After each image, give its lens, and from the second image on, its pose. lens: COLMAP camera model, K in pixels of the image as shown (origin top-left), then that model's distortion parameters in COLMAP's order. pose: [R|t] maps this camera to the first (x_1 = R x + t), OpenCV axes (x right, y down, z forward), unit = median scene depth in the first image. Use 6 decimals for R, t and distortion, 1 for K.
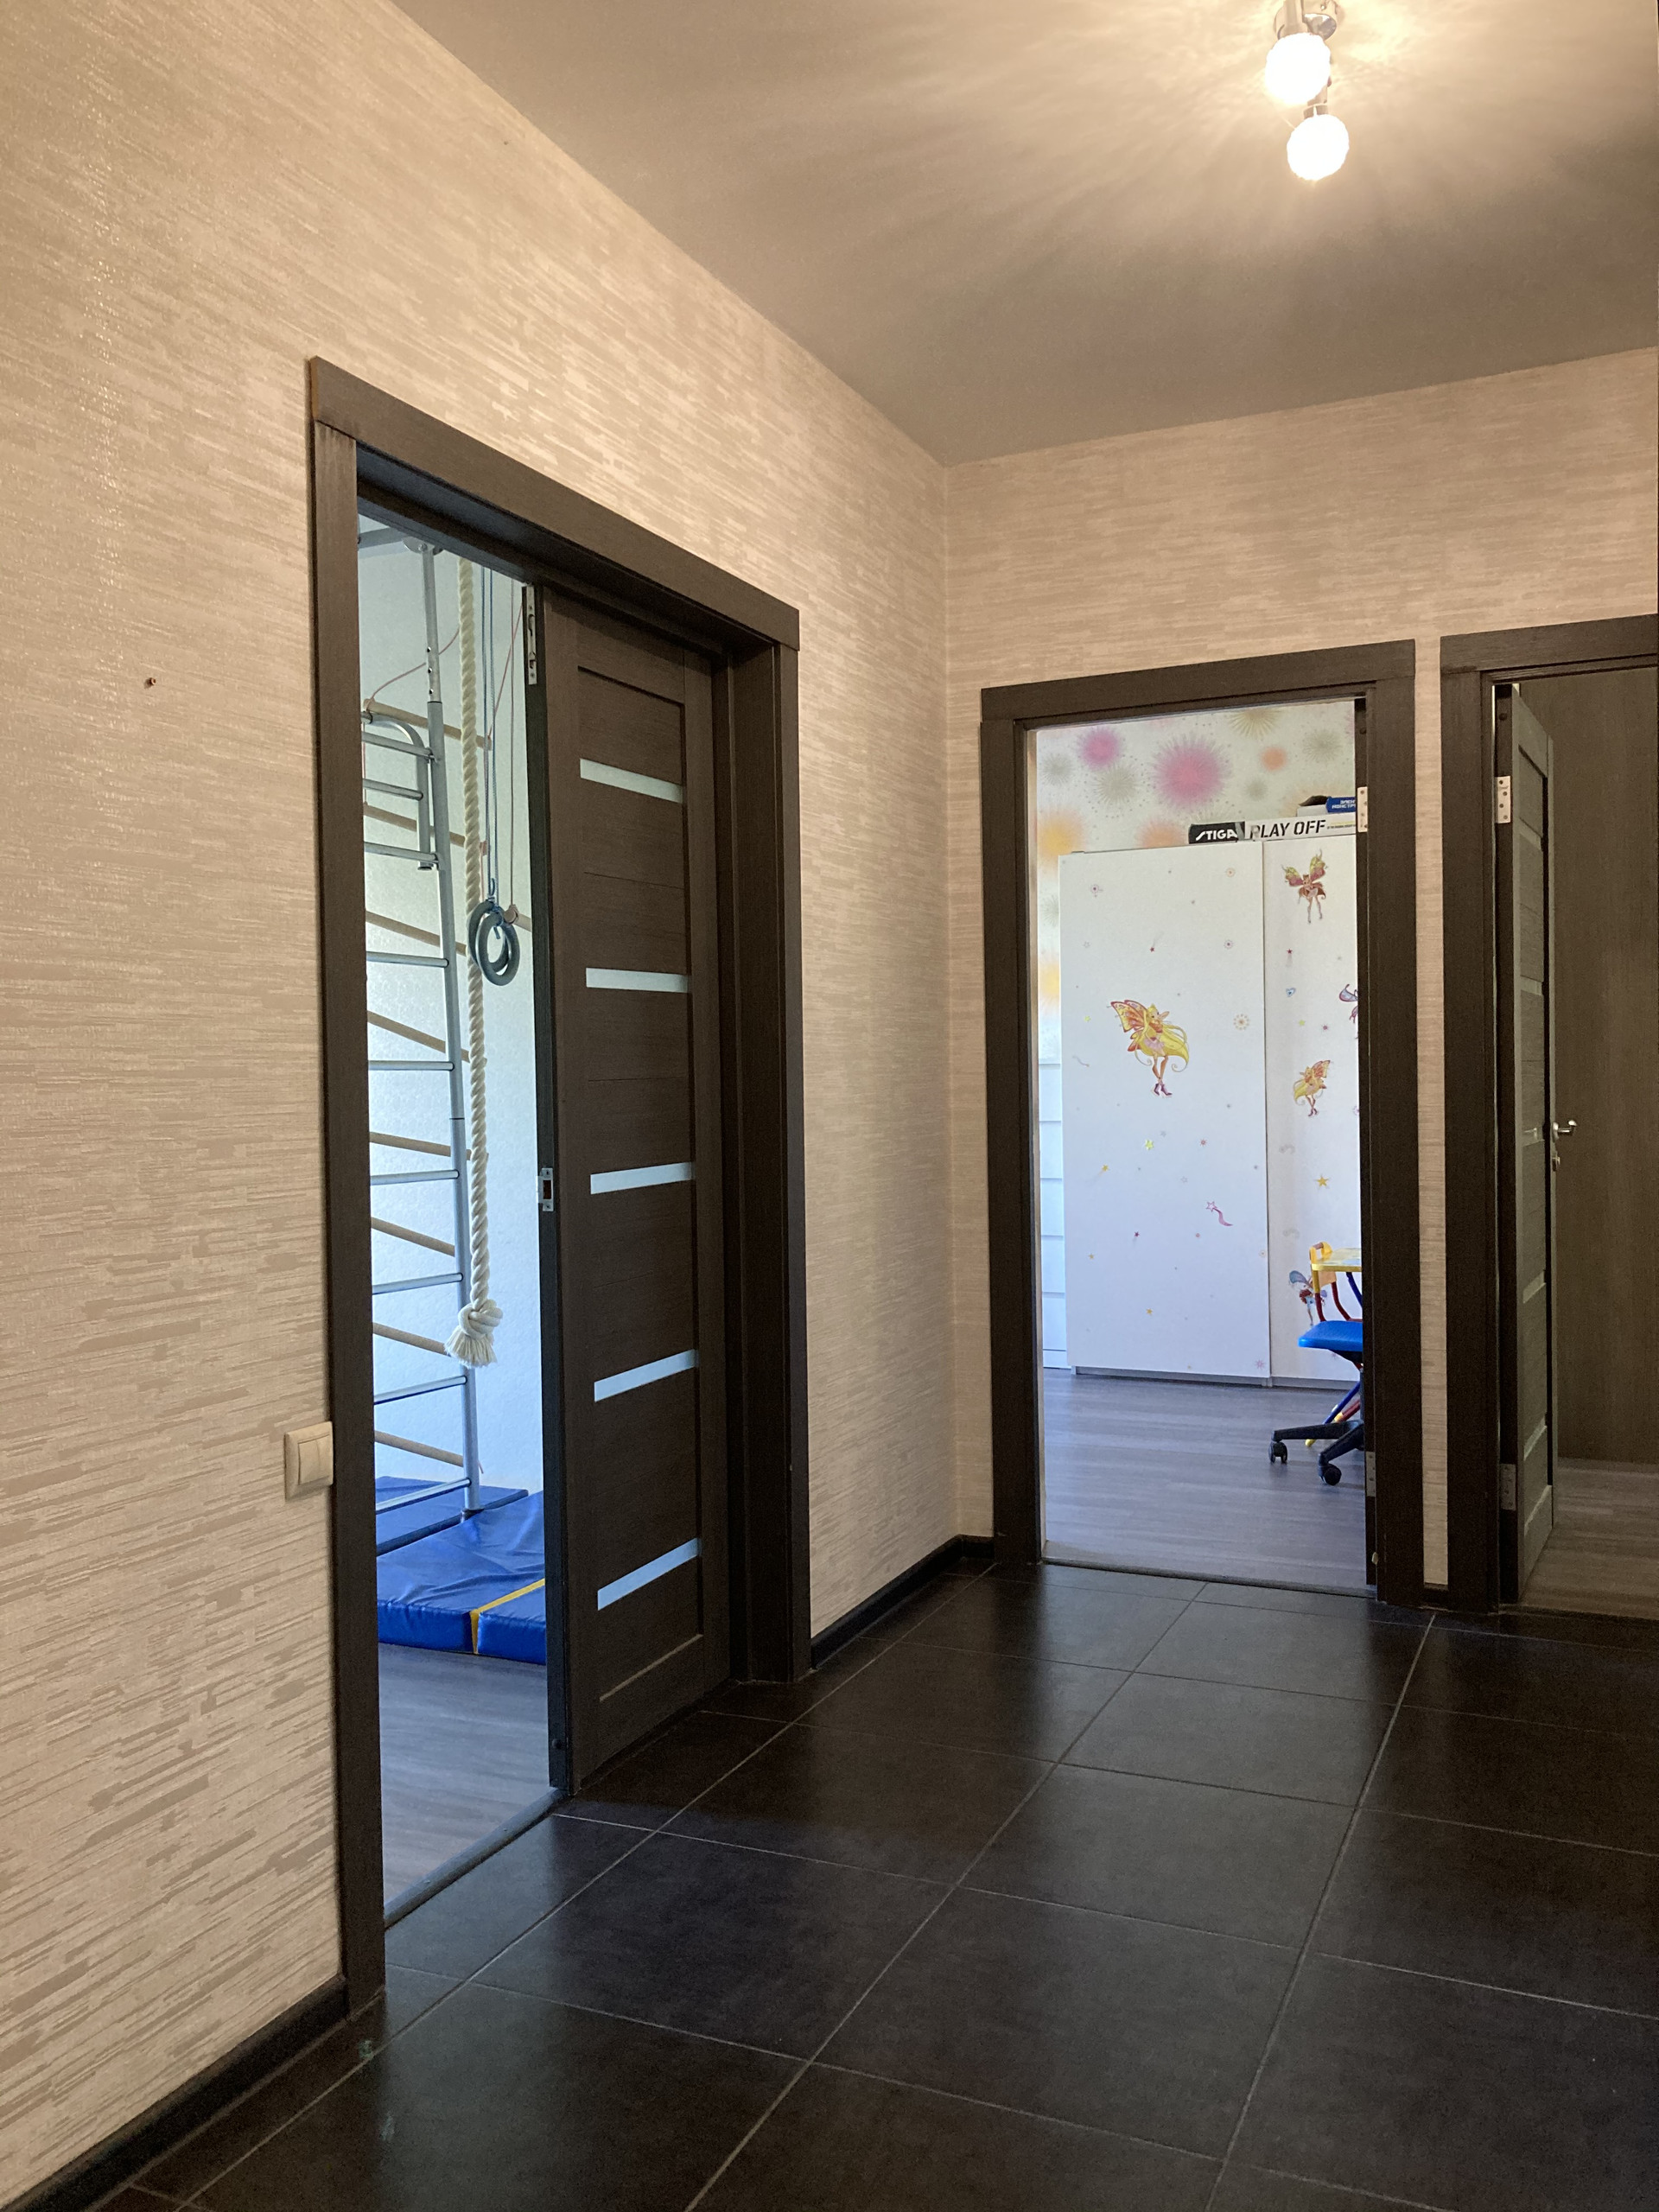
lens RADIAL K [[1819.9, 0, 826.7], [0, 1819.9, 1116.0], [0, 0, 1]] dist [0.011619, -0.004375]
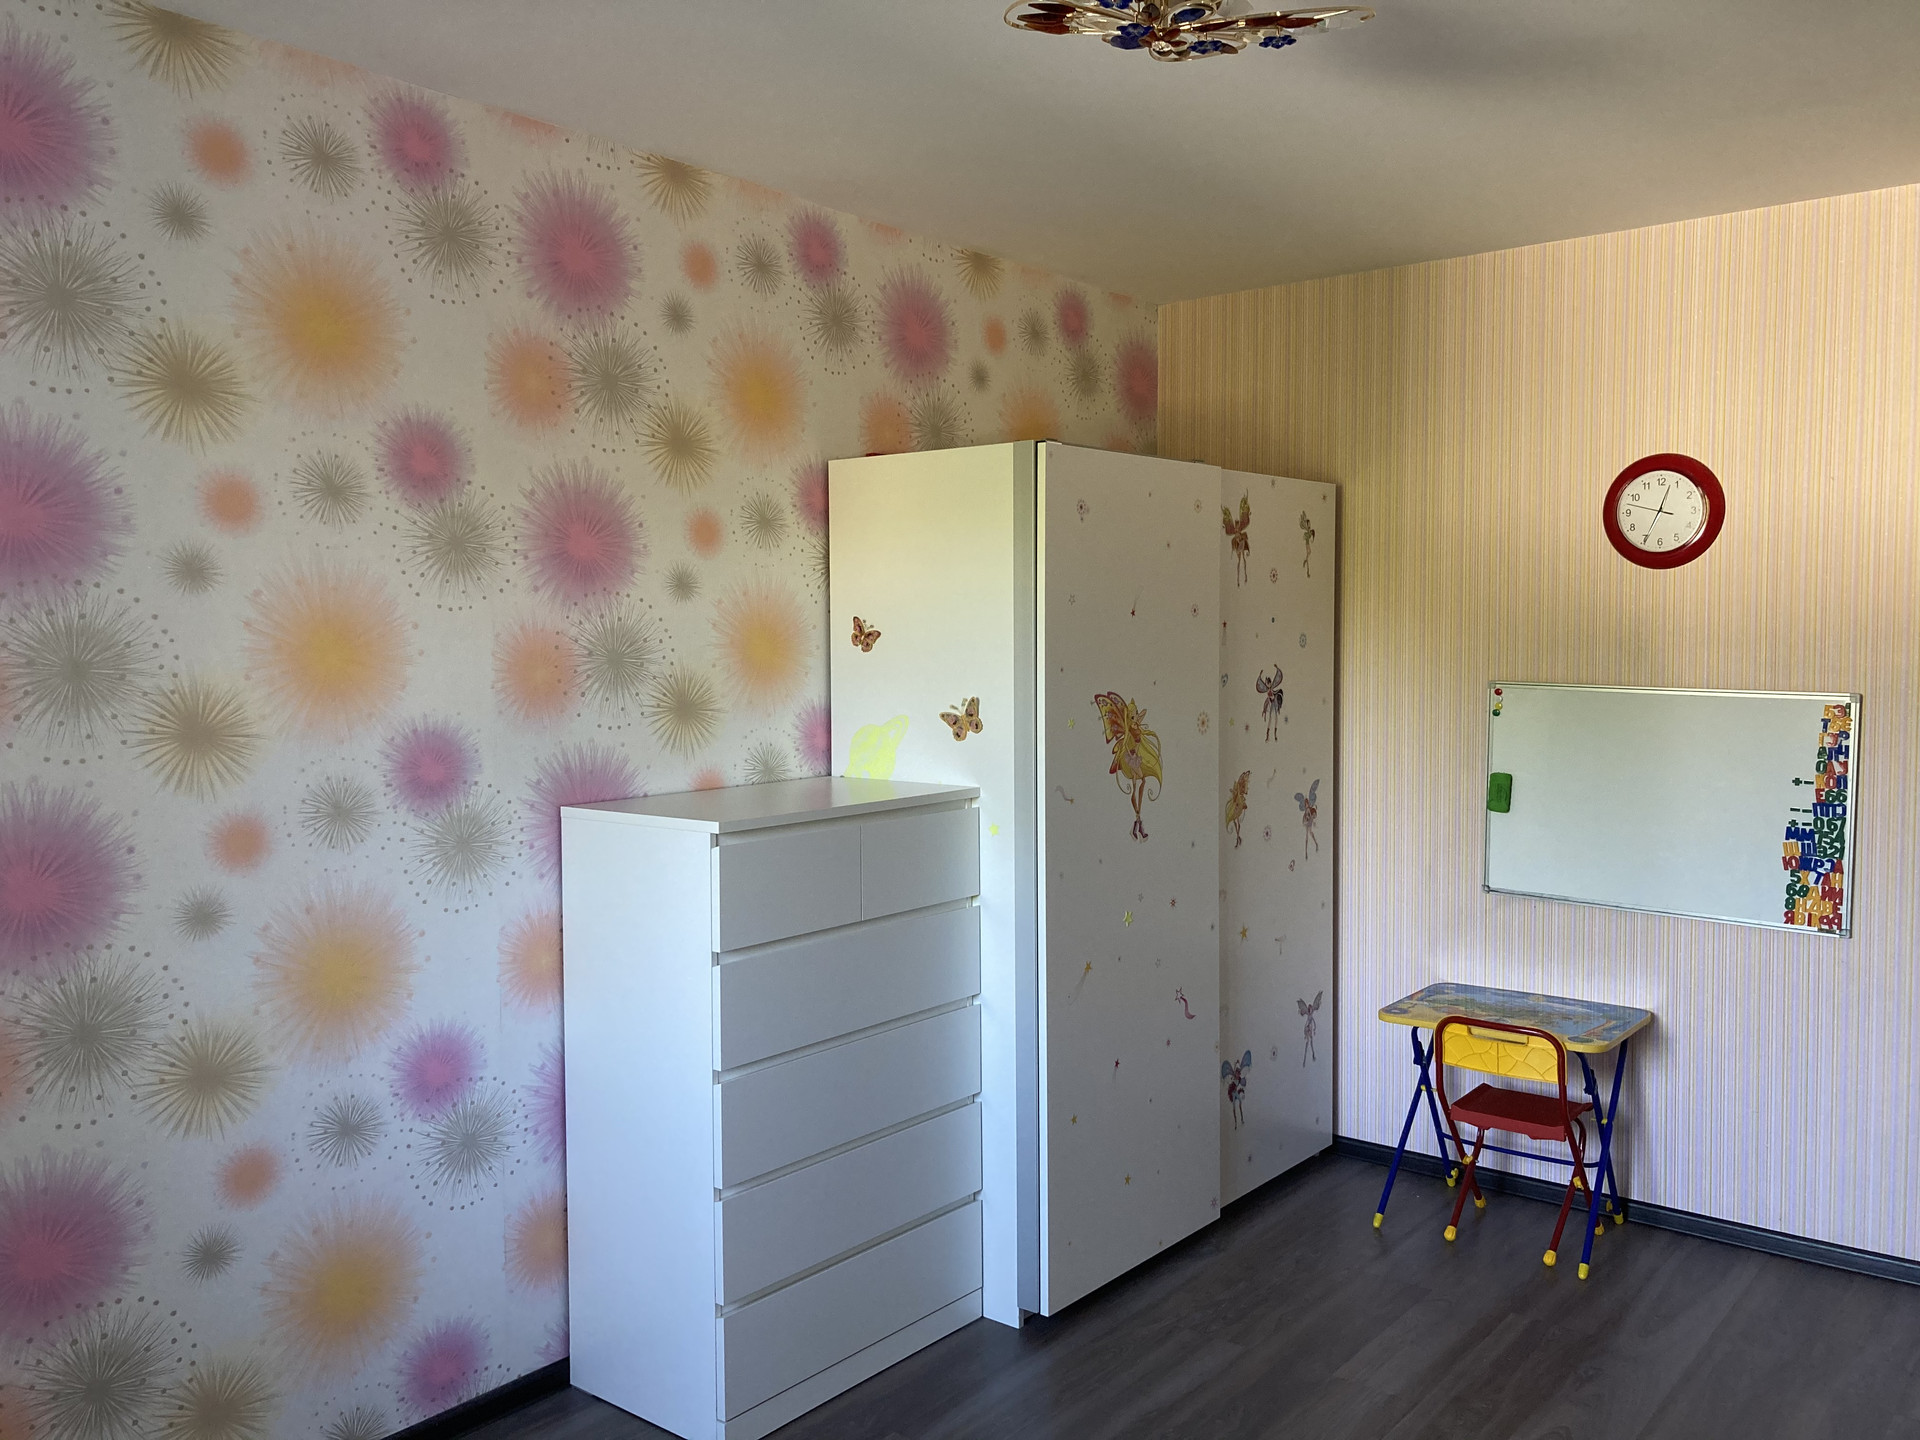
lens RADIAL K [[1579.7, 0, 945.8], [0, 1579.7, 707.5], [0, 0, 1]] dist [0.011619, -0.004375]
pose [[0.255065, -0.028687, 0.966498, -0.373199], [0.025230, 0.999417, 0.023006, -0.072619], [-0.966595, 0.018517, 0.255640, 0.923336]]
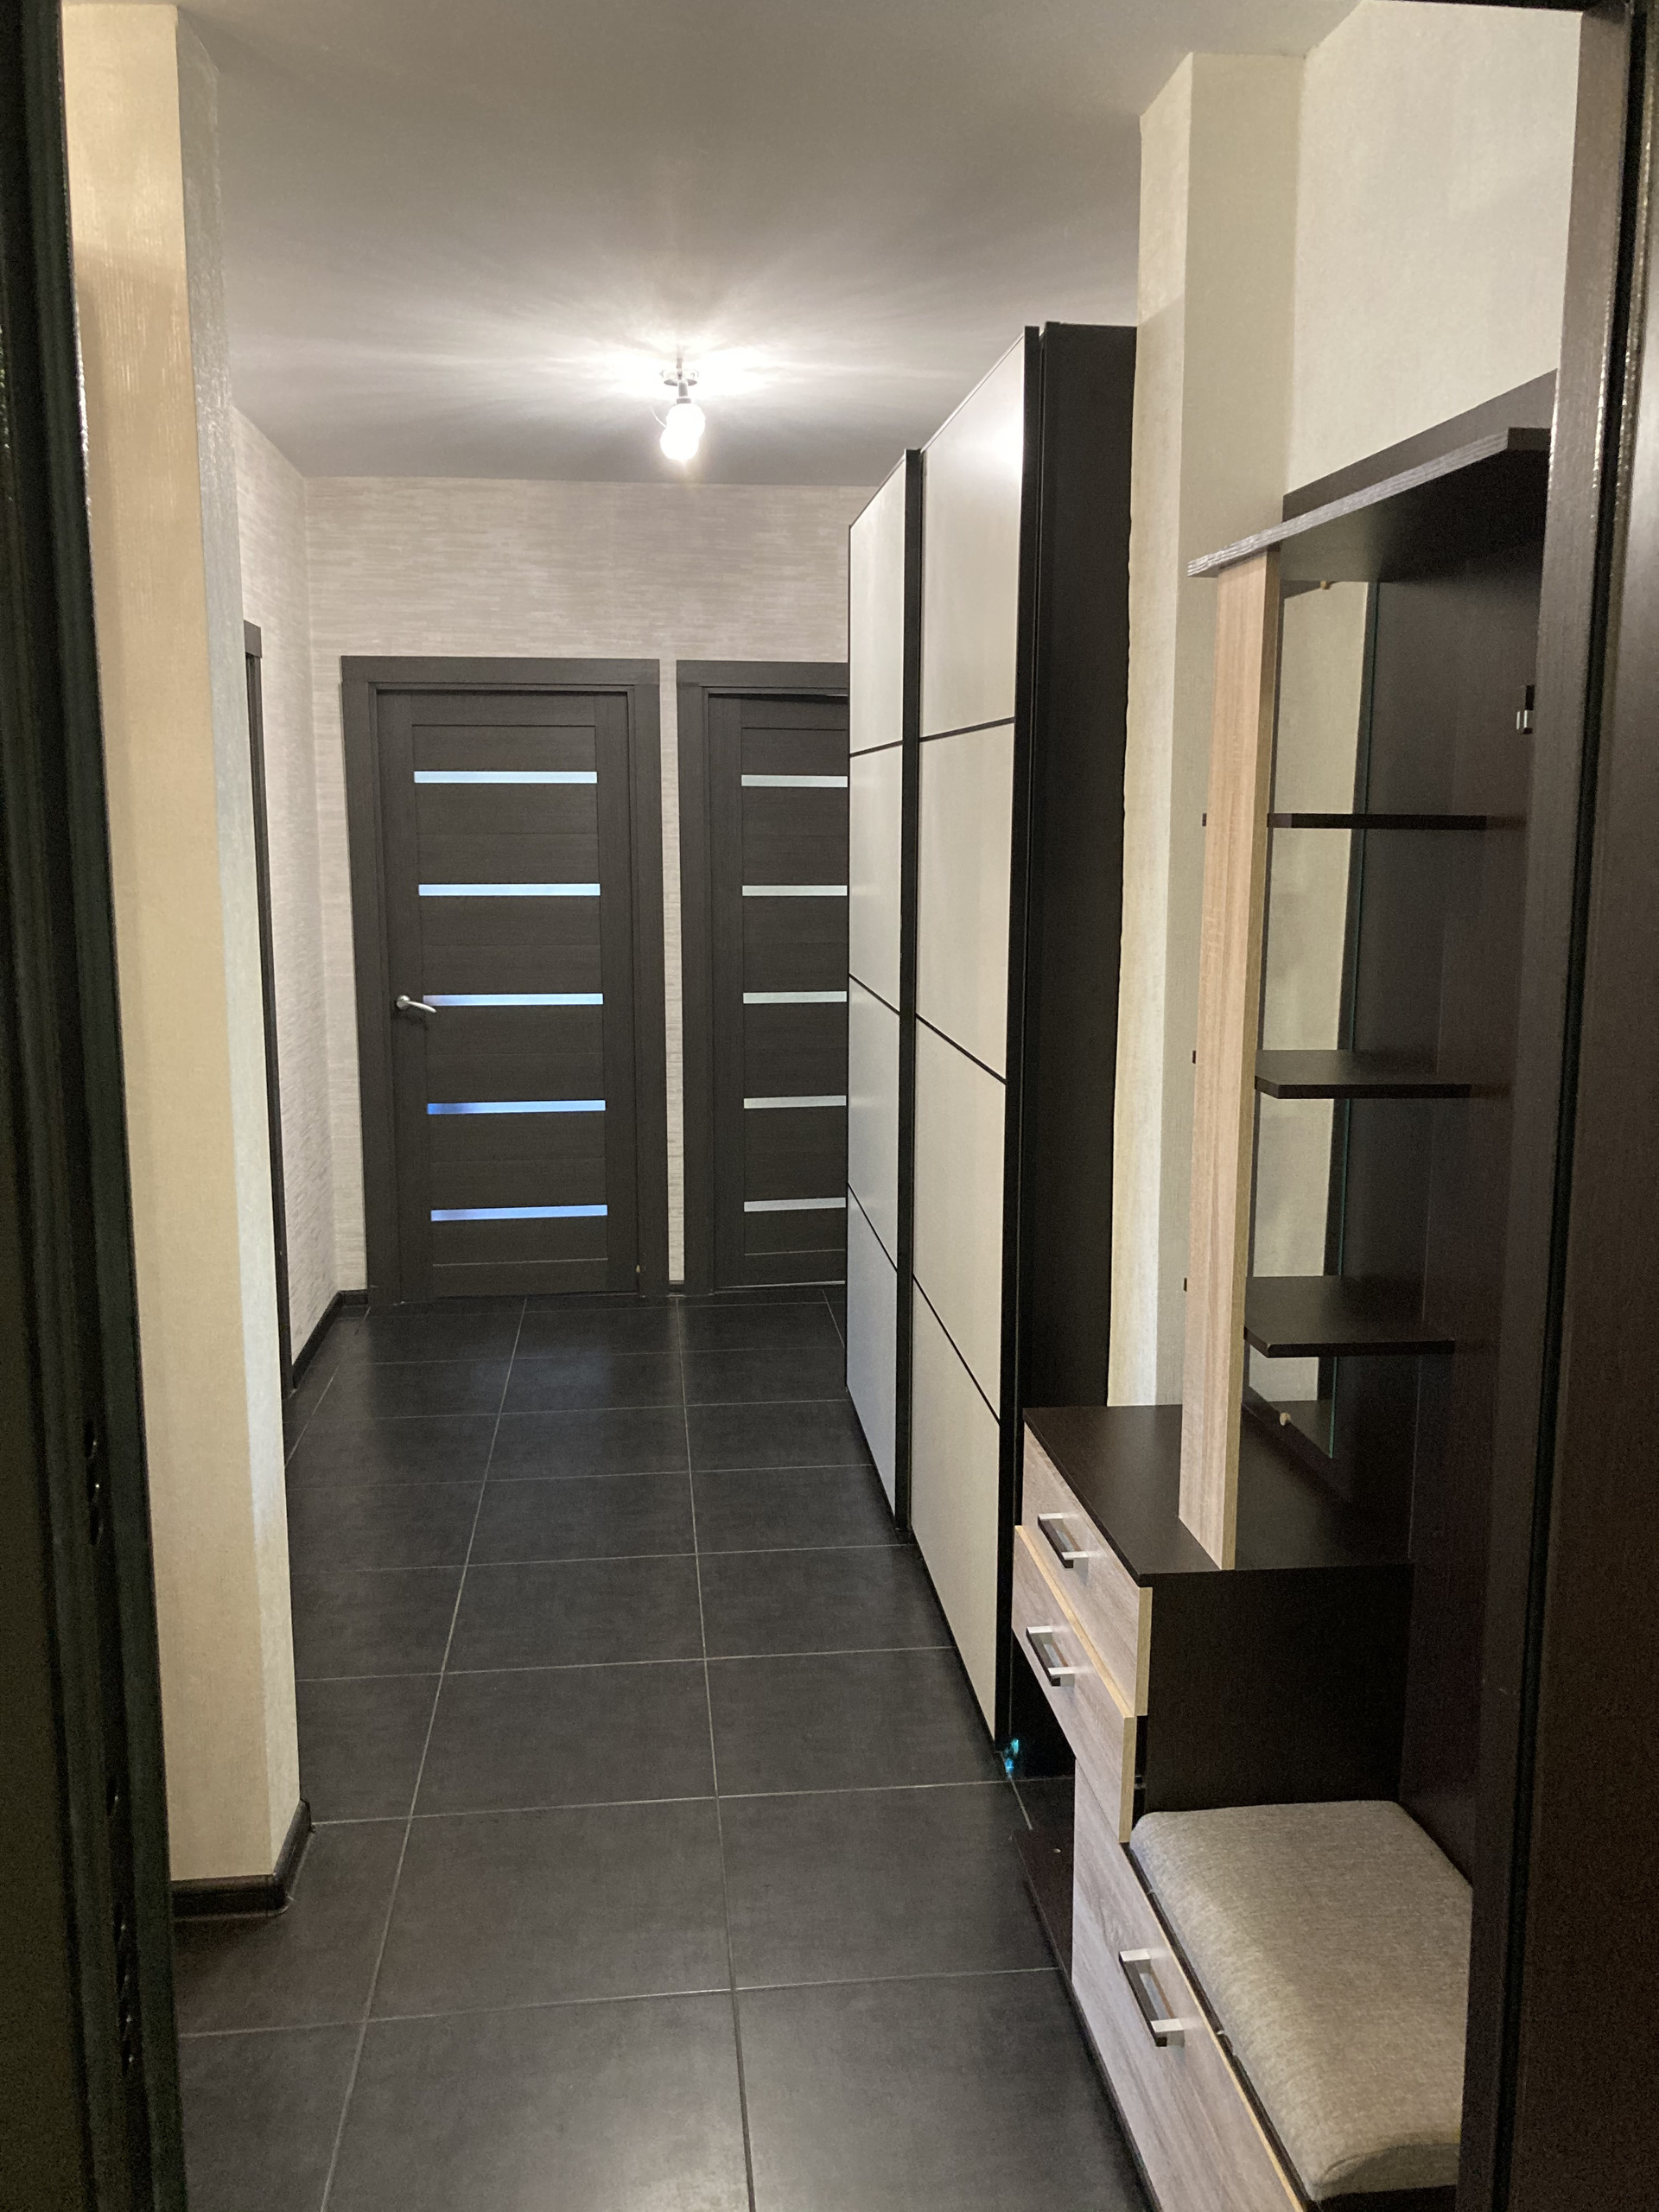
lens RADIAL K [[1819.9, 0, 832.5], [0, 1819.9, 1104.2], [0, 0, 1]] dist [0.011619, -0.004375]
pose [[0.861562, -0.064597, 0.503526, -0.309525], [-0.001012, 0.991651, 0.128950, -0.089542], [-0.507652, -0.111608, 0.854303, -0.356900]]
